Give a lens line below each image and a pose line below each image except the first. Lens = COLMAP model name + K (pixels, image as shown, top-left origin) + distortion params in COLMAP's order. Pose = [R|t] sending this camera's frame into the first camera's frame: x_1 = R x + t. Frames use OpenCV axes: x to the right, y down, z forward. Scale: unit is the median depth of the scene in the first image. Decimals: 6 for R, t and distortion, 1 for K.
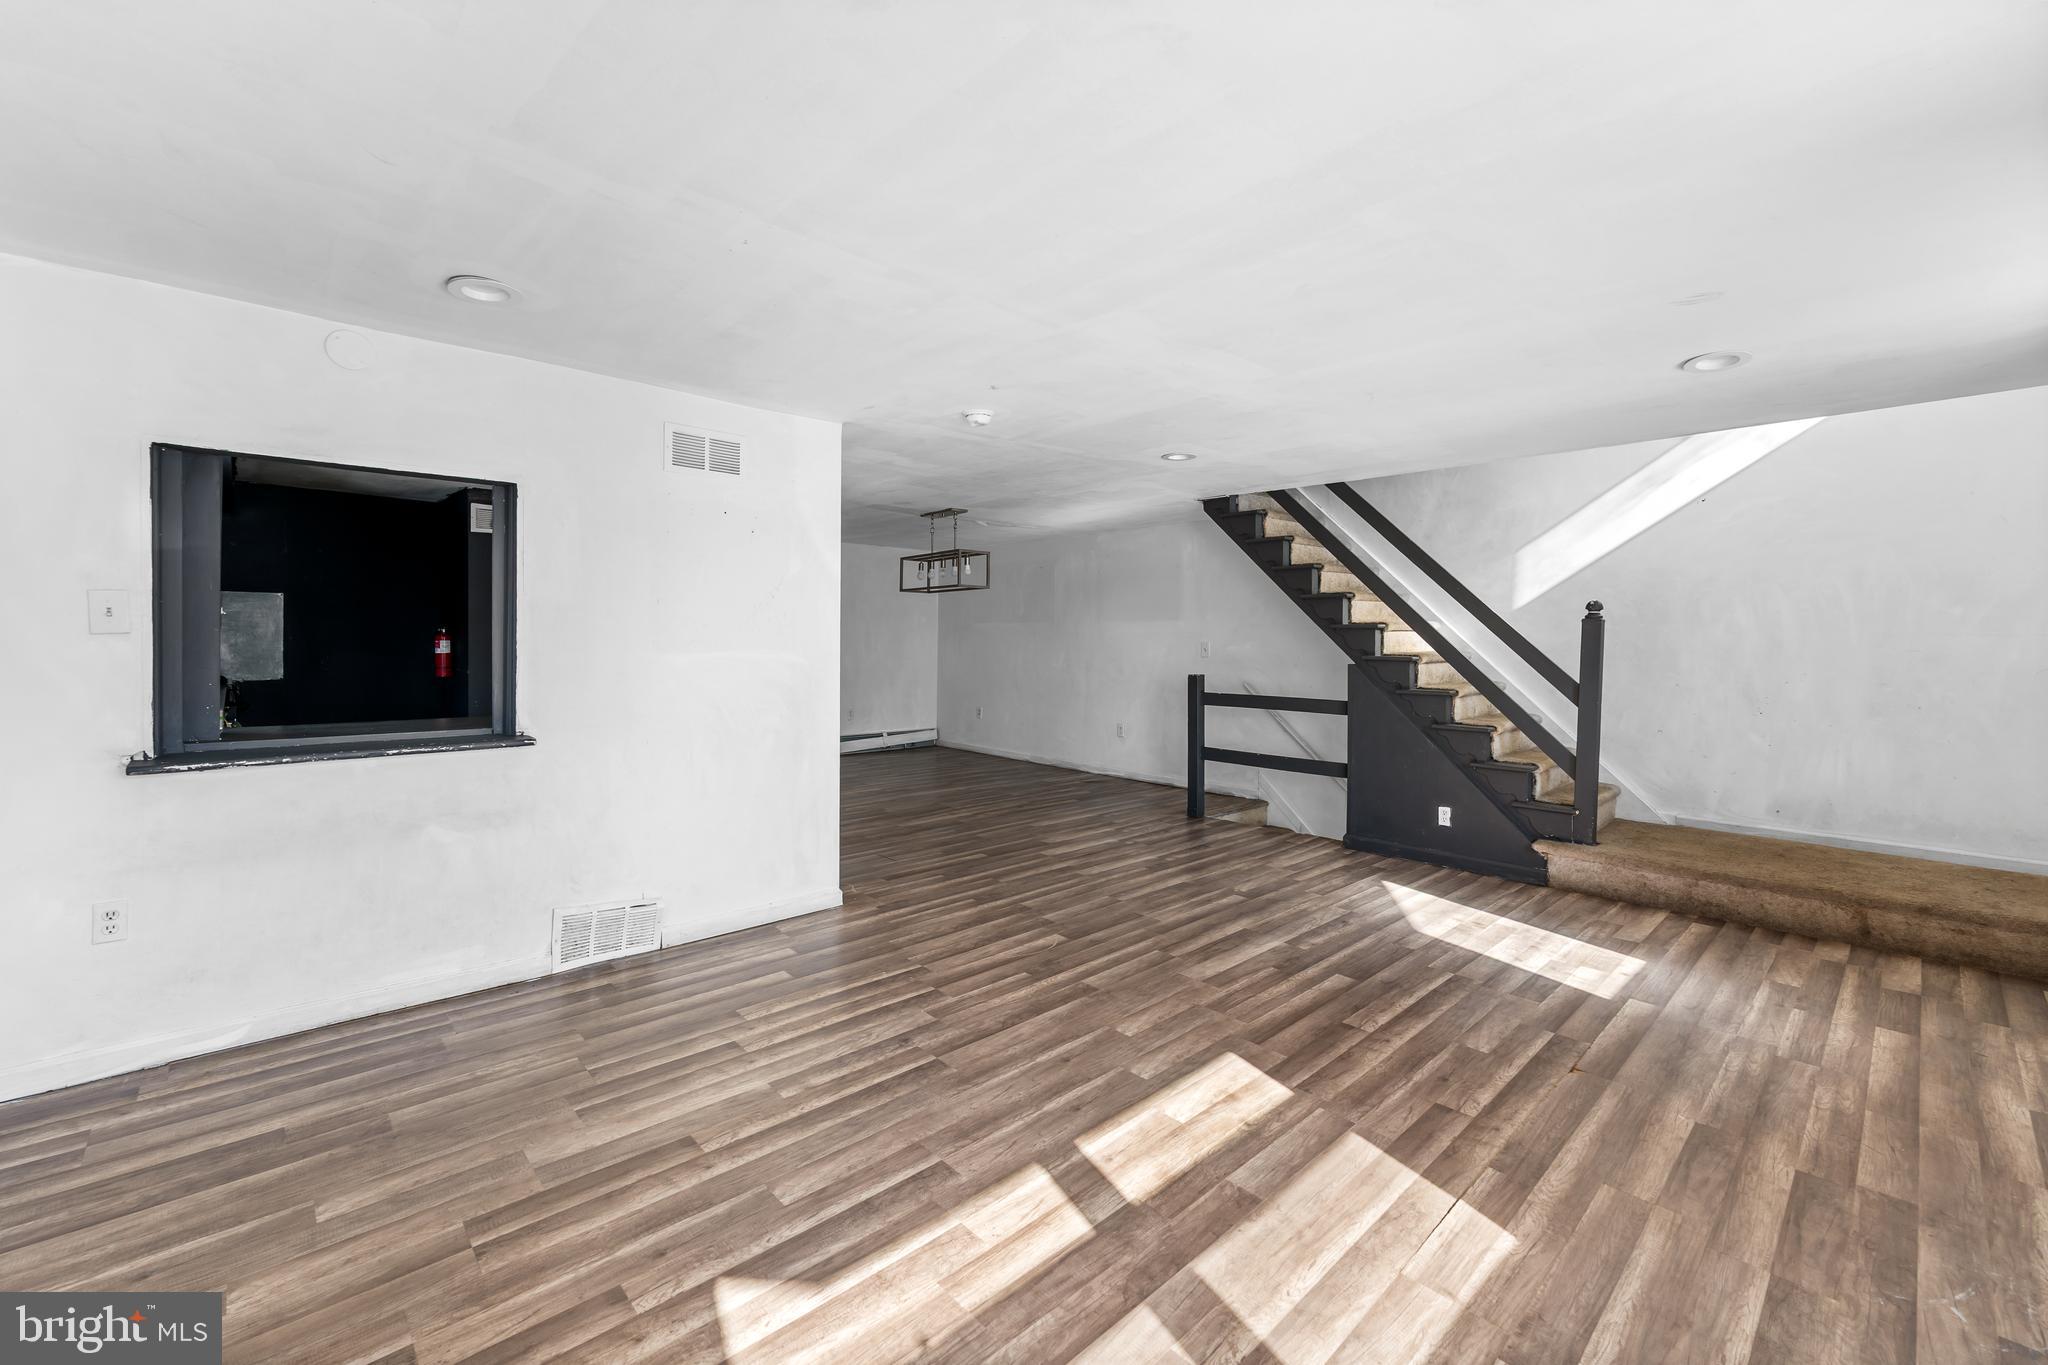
lens RADIAL K [[853.3, 0, 1021.9], [0, 853.3, 644.1], [0, 0, 1]] dist [0.001146, -0.000203]
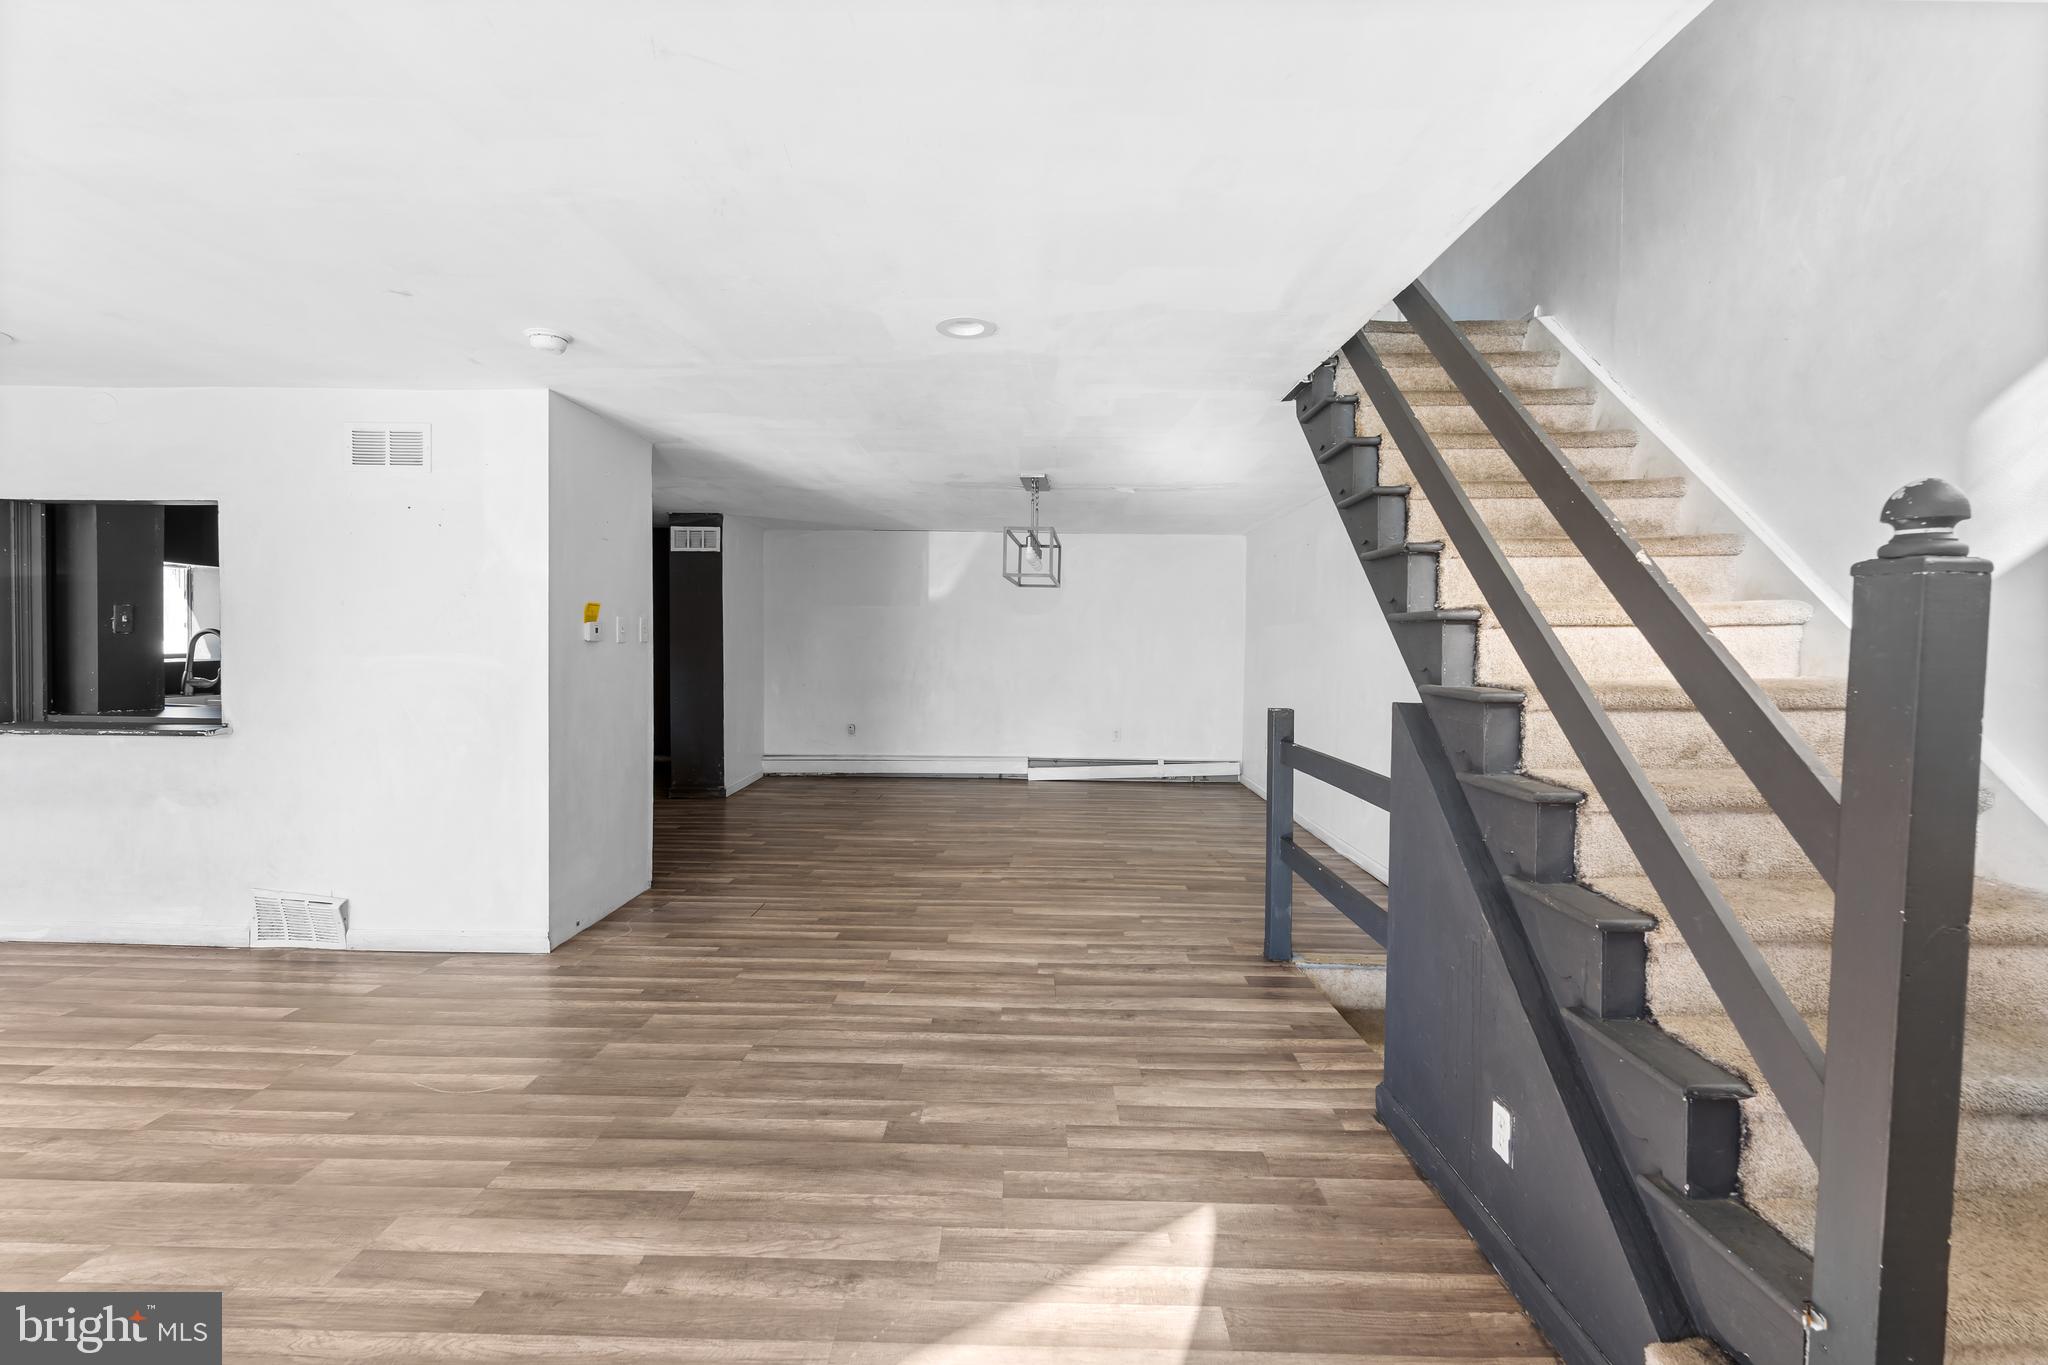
lens RADIAL K [[853.3, 0, 1016.0], [0, 853.3, 658.7], [0, 0, 1]] dist [0.001146, -0.000203]
pose [[0.715124, 0.013466, -0.698868, 0.756740], [-0.009486, 0.999909, 0.009559, -0.002143], [0.698933, -0.000206, 0.715187, 0.752887]]
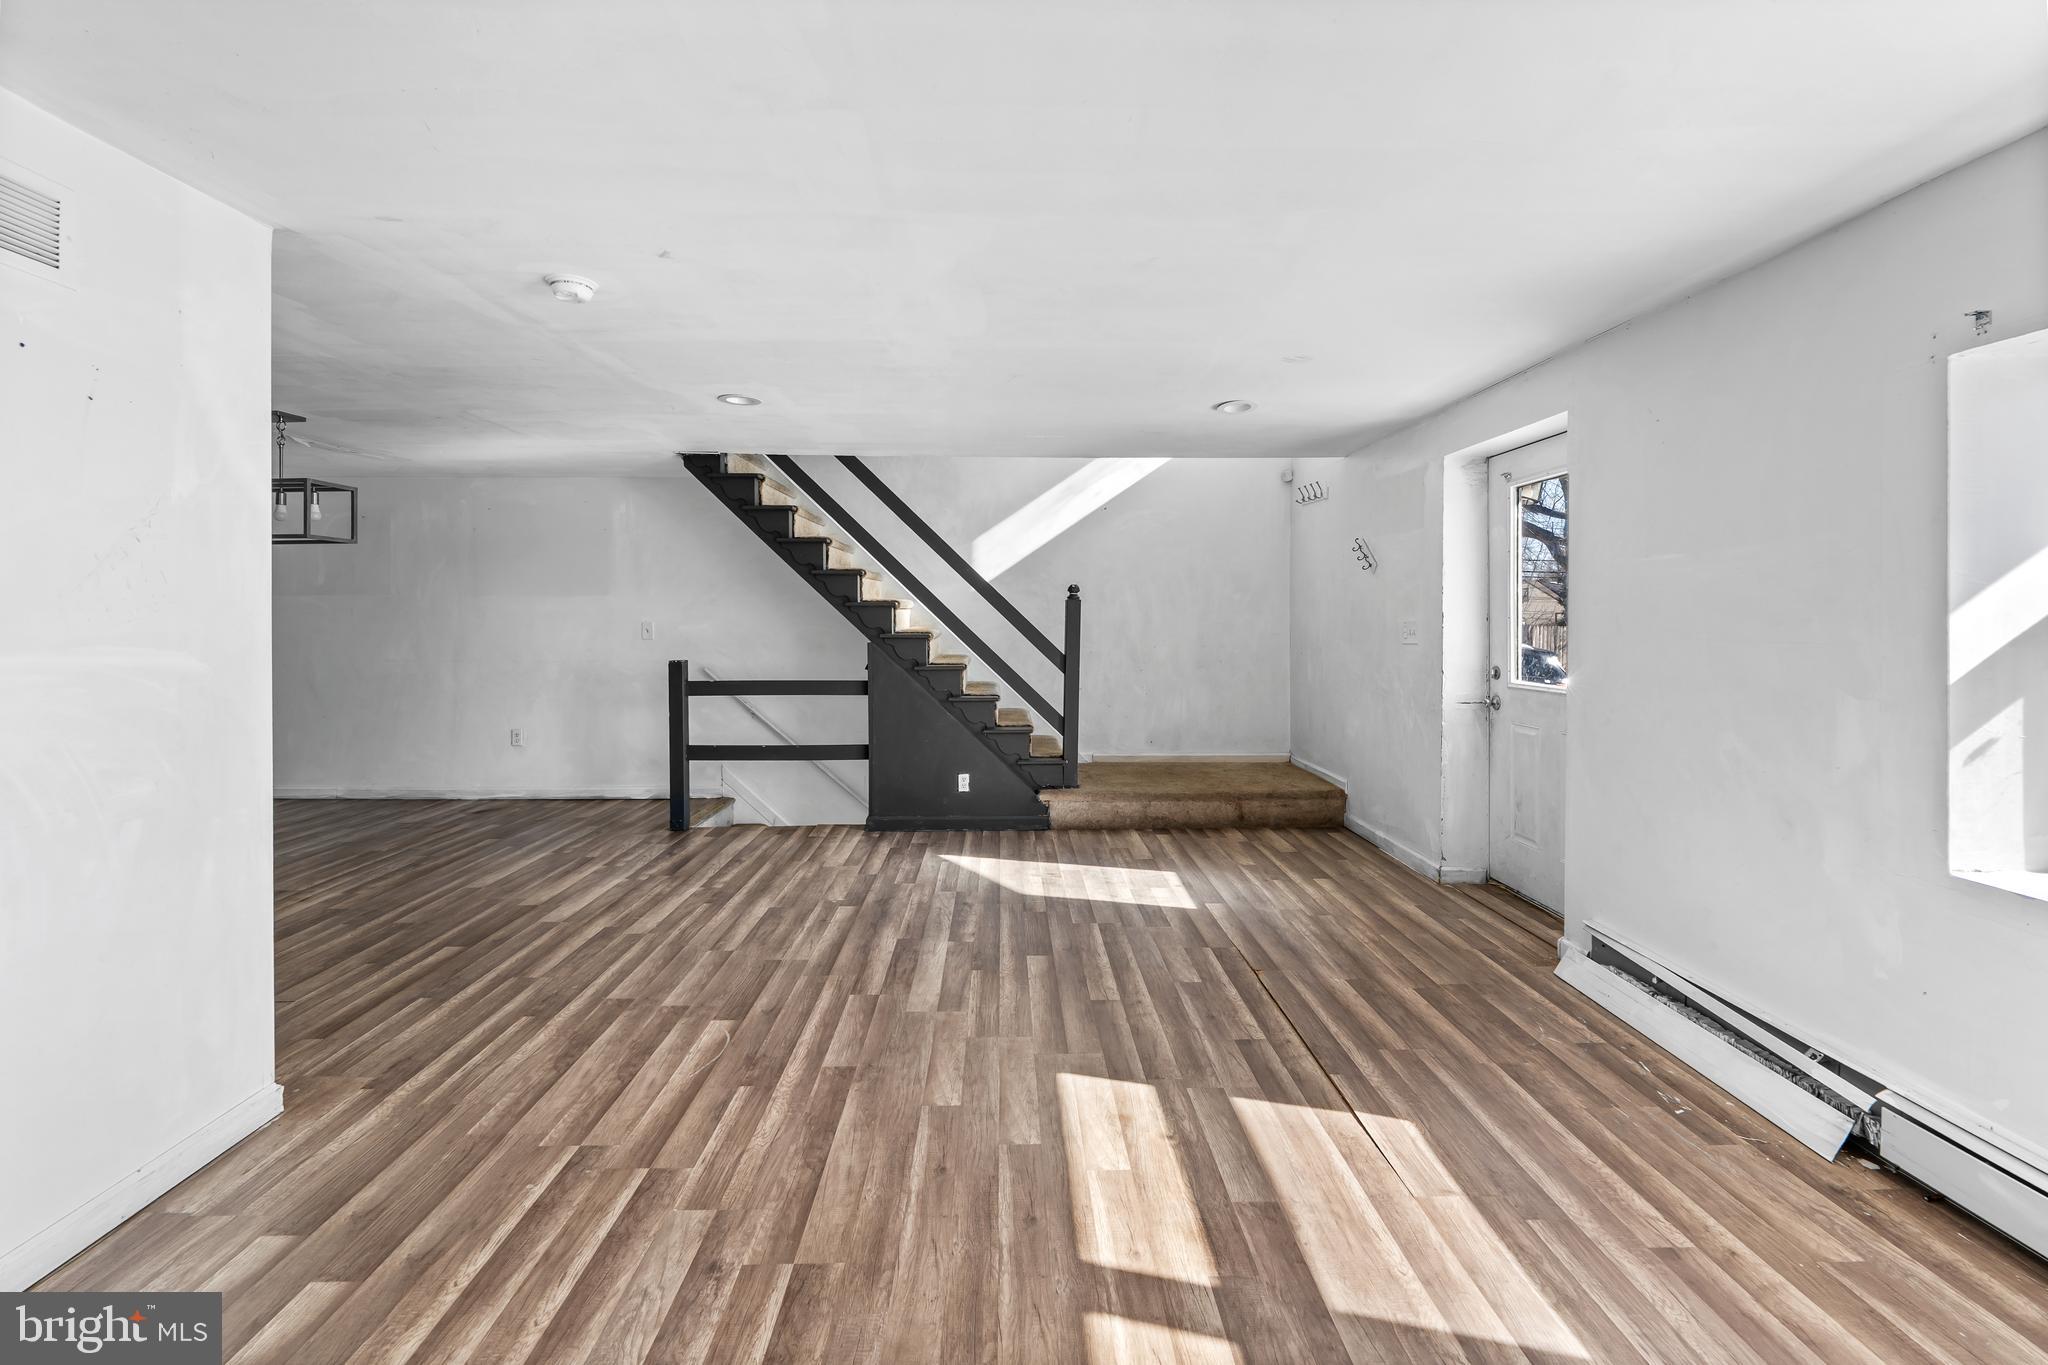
lens RADIAL K [[853.3, 0, 1031.6], [0, 853.3, 627.0], [0, 0, 1]] dist [0.001146, -0.000203]
pose [[0.658858, -0.015194, 0.752114, -0.317230], [0.009034, 0.999884, 0.012285, -0.007571], [-0.752213, -0.001299, 0.658919, 0.293572]]
